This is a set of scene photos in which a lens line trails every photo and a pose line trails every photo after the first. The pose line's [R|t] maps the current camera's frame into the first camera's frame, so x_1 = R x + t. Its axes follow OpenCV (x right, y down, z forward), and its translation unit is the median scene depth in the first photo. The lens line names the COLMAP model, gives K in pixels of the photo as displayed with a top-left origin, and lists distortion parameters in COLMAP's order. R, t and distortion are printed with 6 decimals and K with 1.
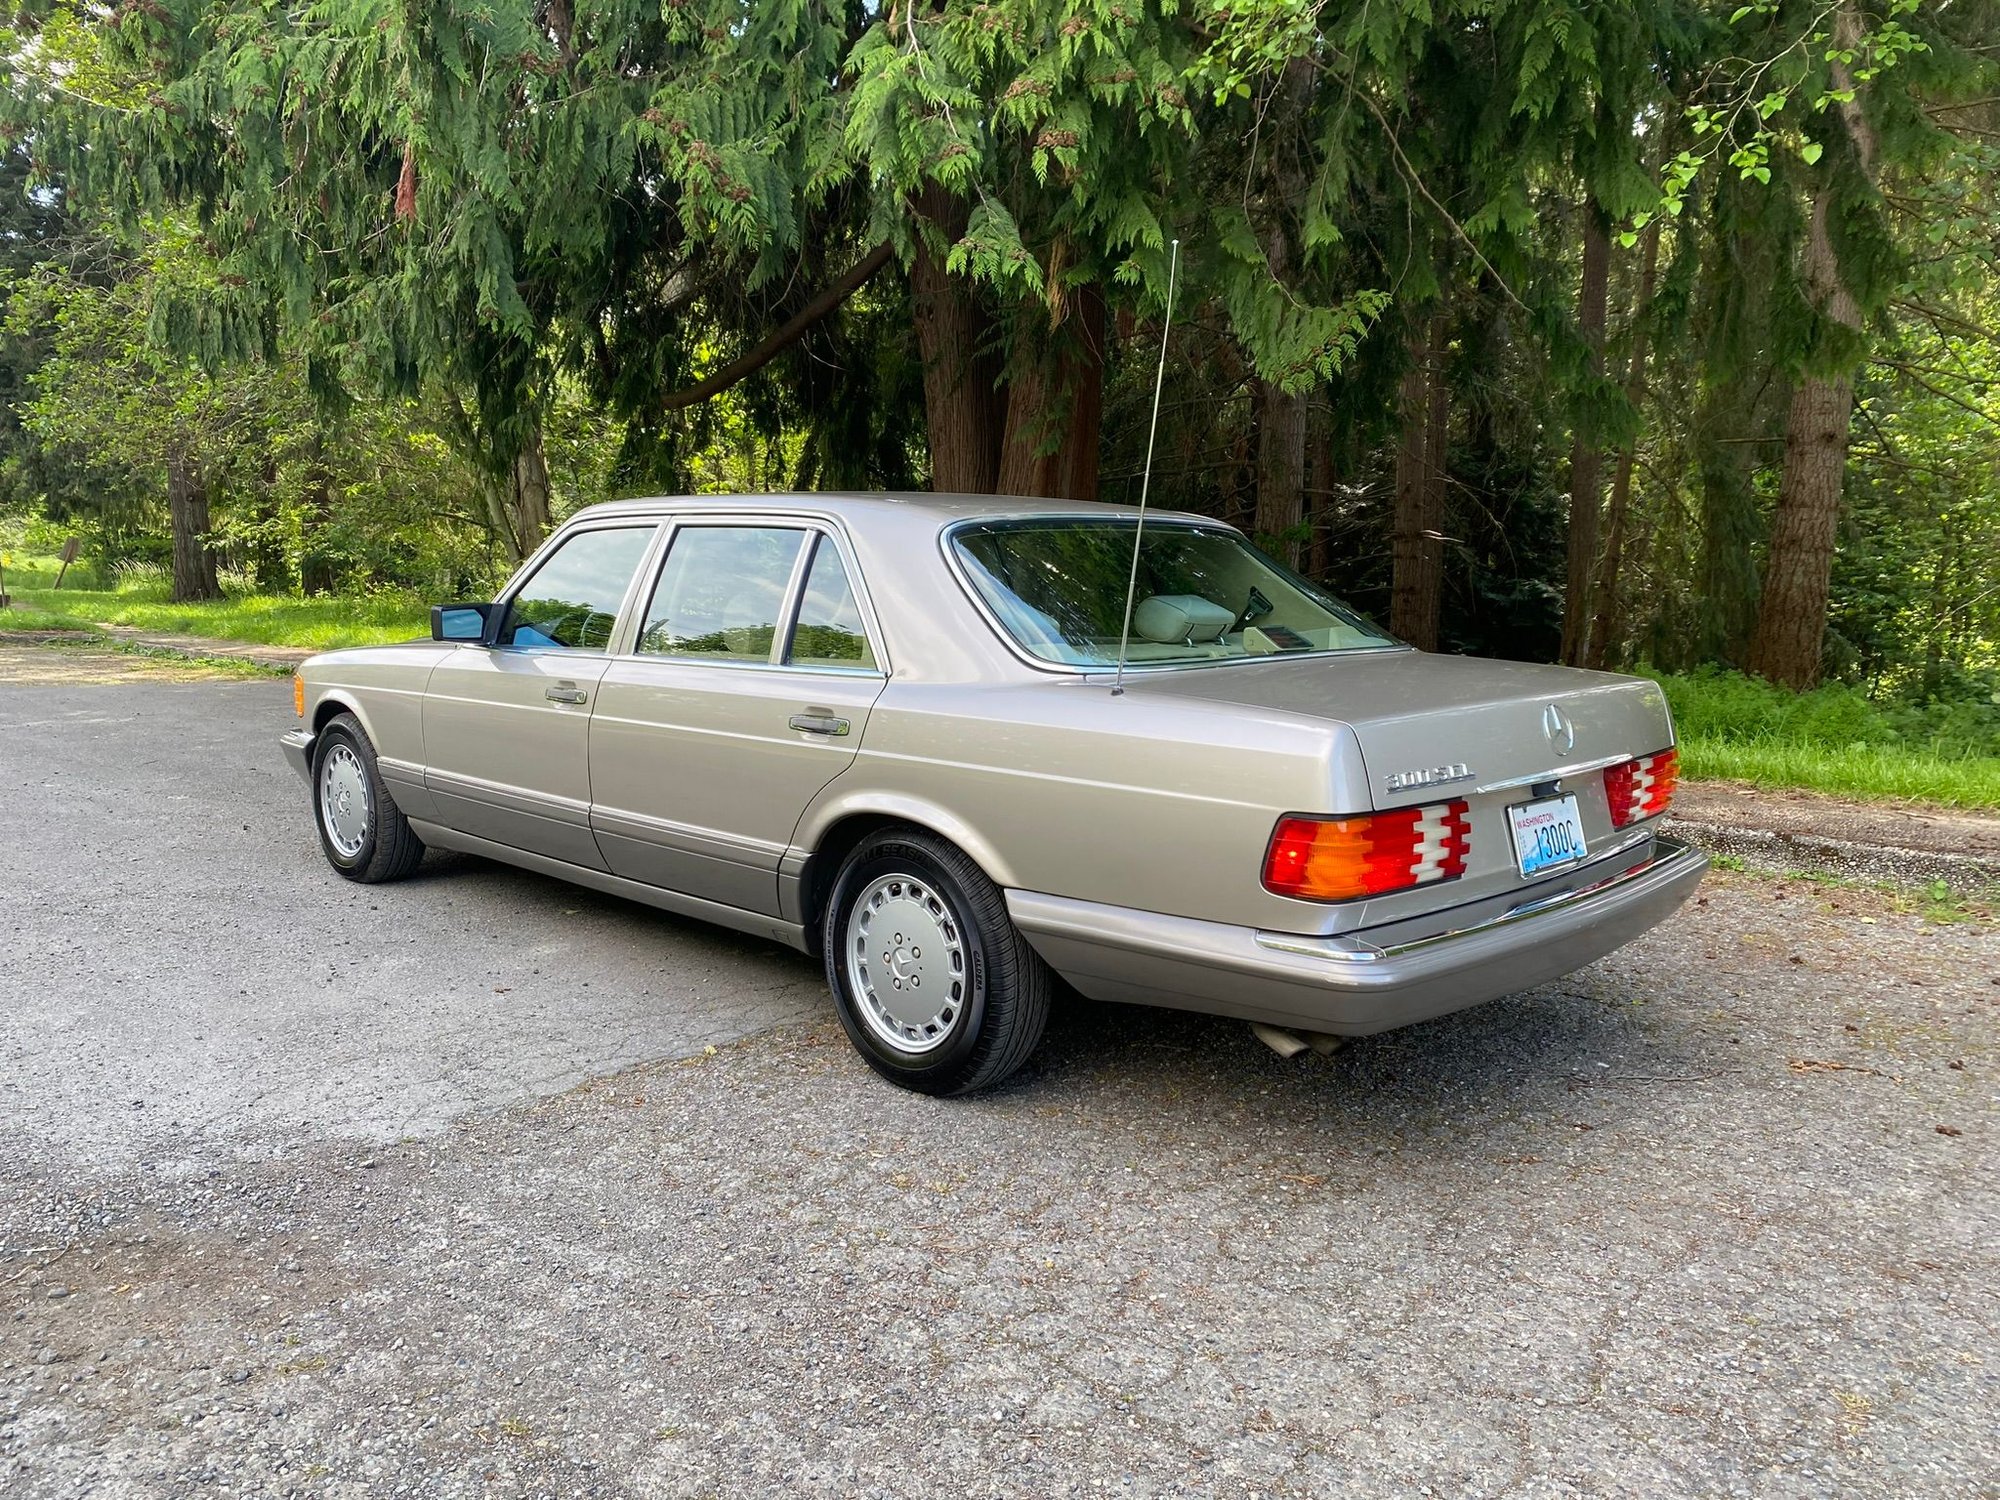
lens RADIAL K [[1540.3, 0, 992.0], [0, 1540.3, 745.3], [0, 0, 1]] dist [0.003984, 0.014296]
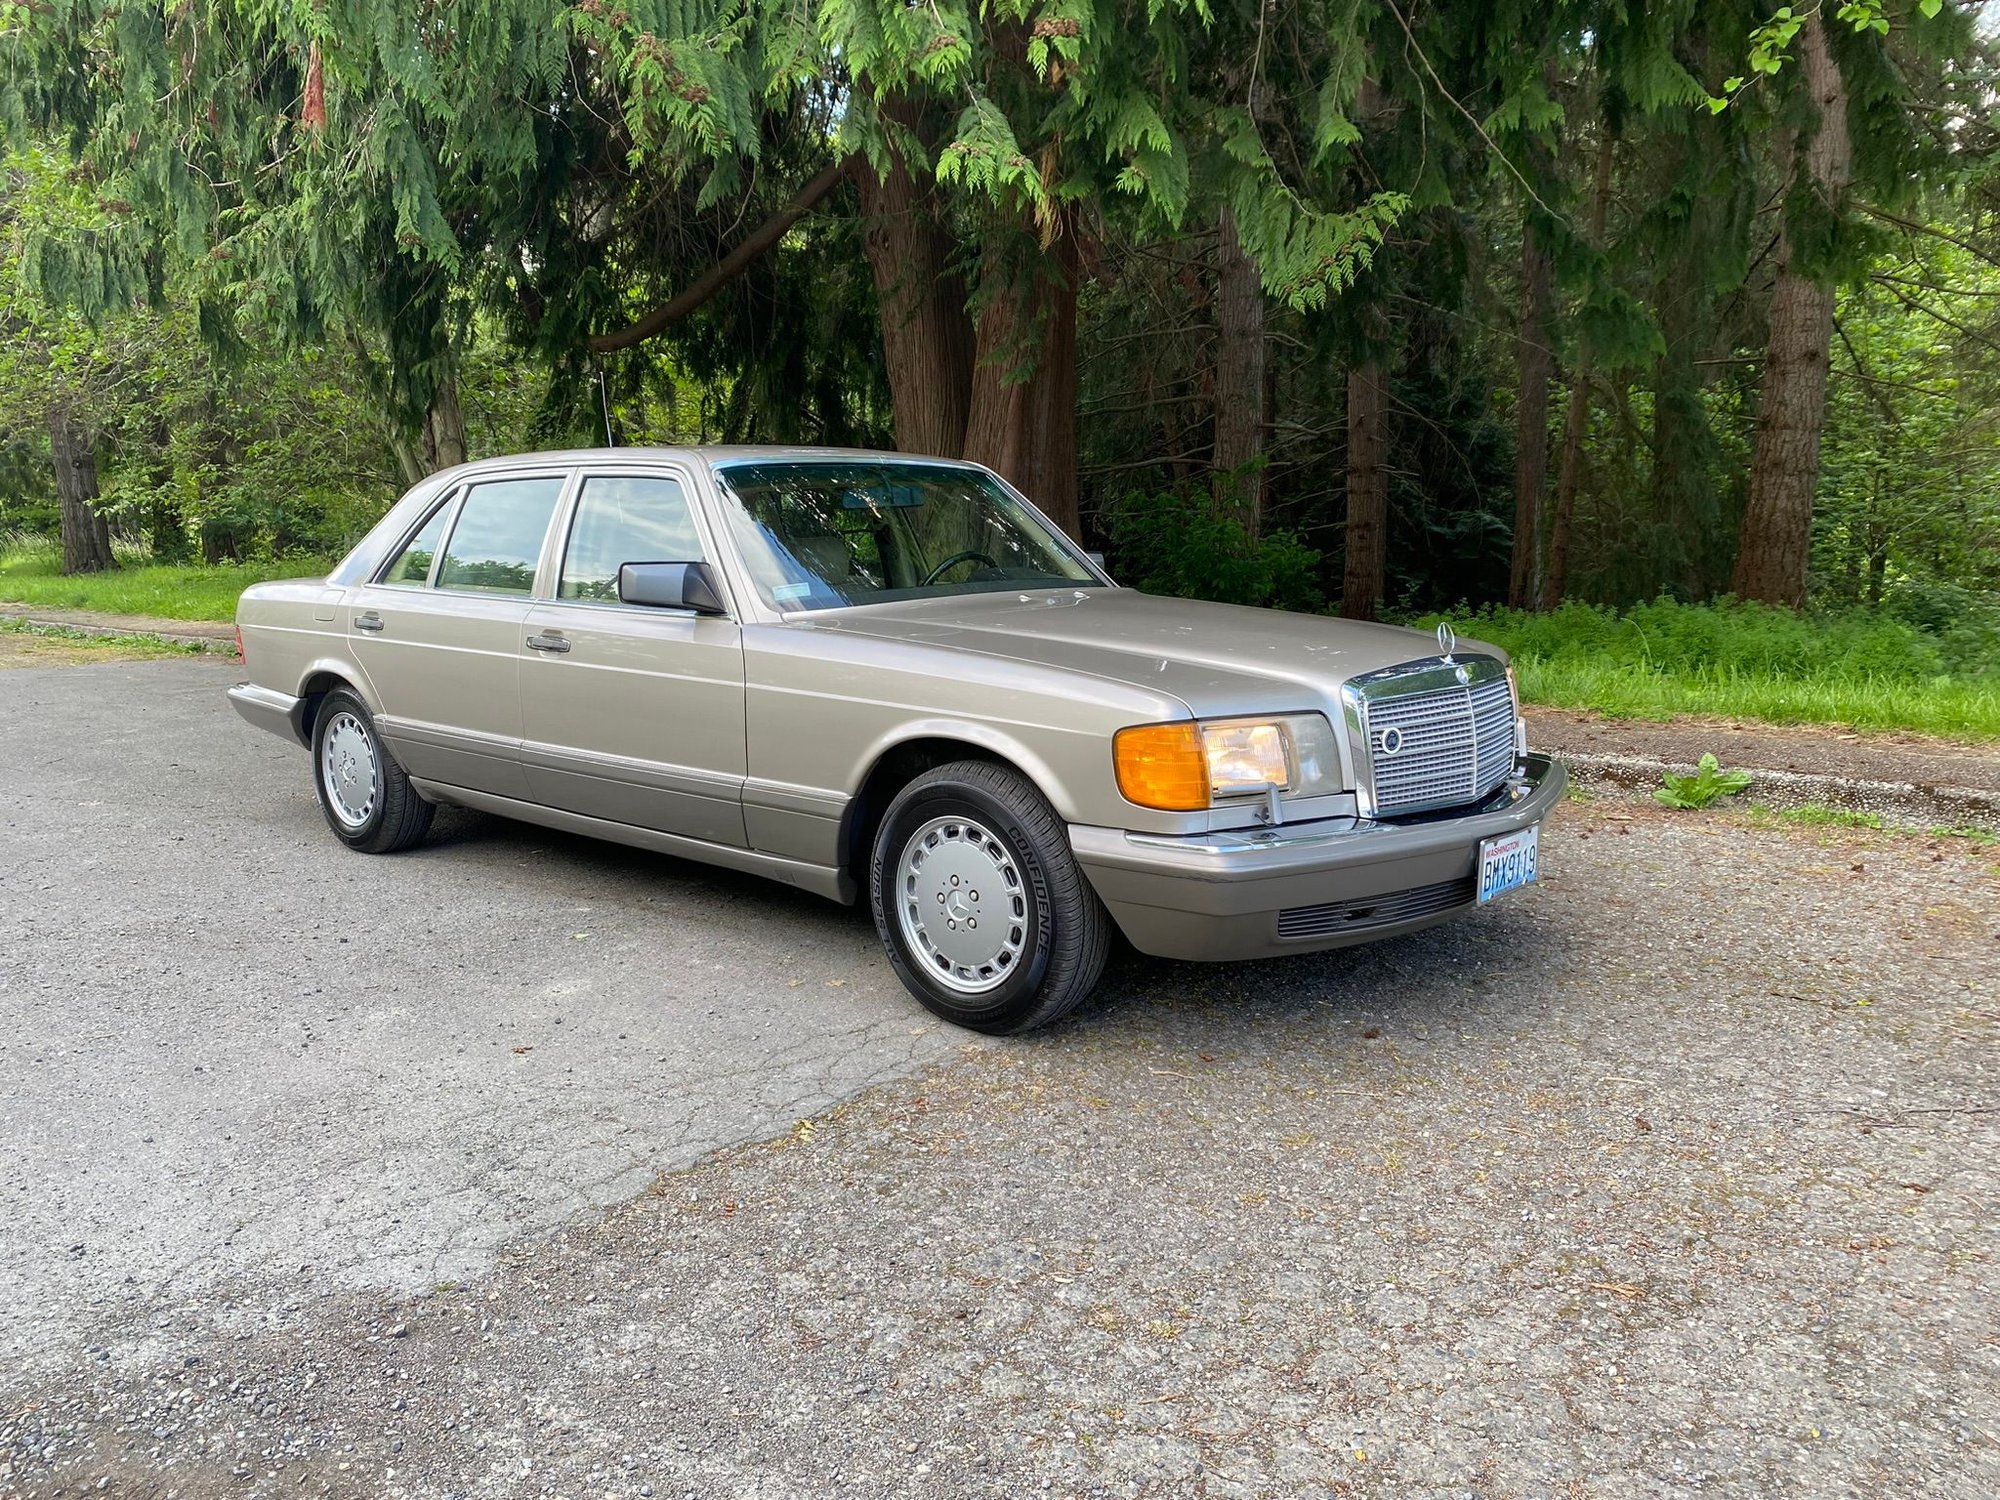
lens RADIAL K [[1540.3, 0, 982.6], [0, 1540.3, 764.0], [0, 0, 1]] dist [0.003984, 0.014296]
pose [[0.998435, -0.034728, 0.043834, -0.050127], [0.032667, 0.998366, 0.046876, -0.010611], [-0.045391, -0.045371, 0.997938, 0.087059]]
